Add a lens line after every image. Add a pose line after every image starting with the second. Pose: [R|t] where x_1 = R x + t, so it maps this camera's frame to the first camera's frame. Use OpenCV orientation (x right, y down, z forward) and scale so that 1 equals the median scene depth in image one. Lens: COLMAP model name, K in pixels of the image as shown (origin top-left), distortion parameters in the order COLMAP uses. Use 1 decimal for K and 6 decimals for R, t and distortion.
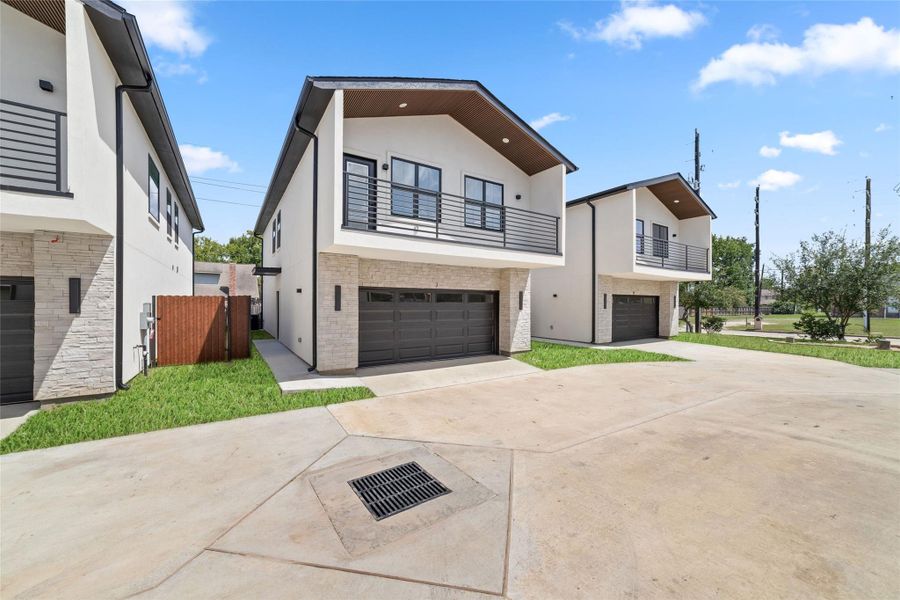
lens RADIAL K [[344.2, 0, 454.8], [0, 344.2, 302.3], [0, 0, 1]] dist [-0.011147, 0.001853]
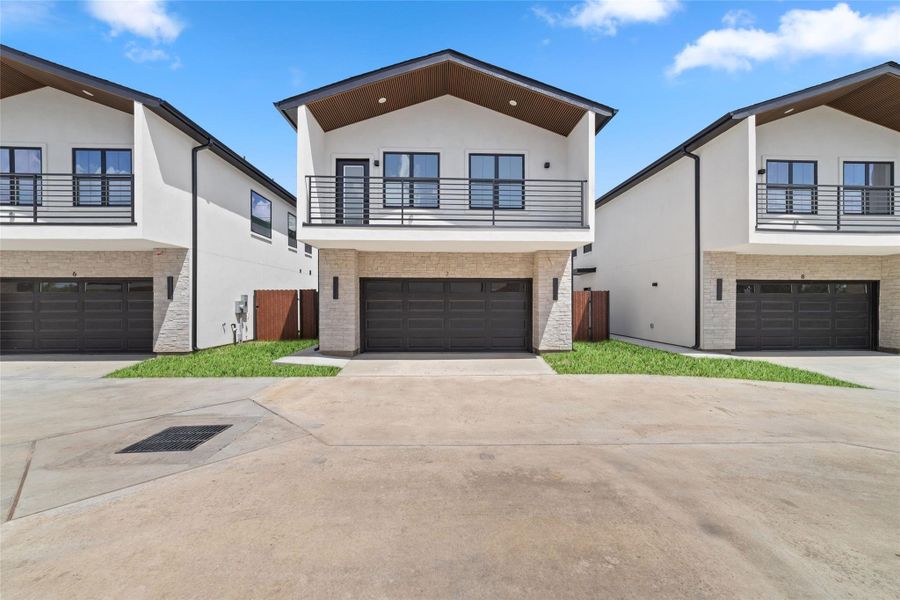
lens RADIAL K [[344.2, 0, 453.2], [0, 344.2, 303.5], [0, 0, 1]] dist [-0.011147, 0.001853]
pose [[0.856421, -0.001686, -0.516276, 0.605416], [0.003666, 0.999989, 0.002815, 0.038696], [0.516266, -0.004304, 0.856418, 0.237419]]
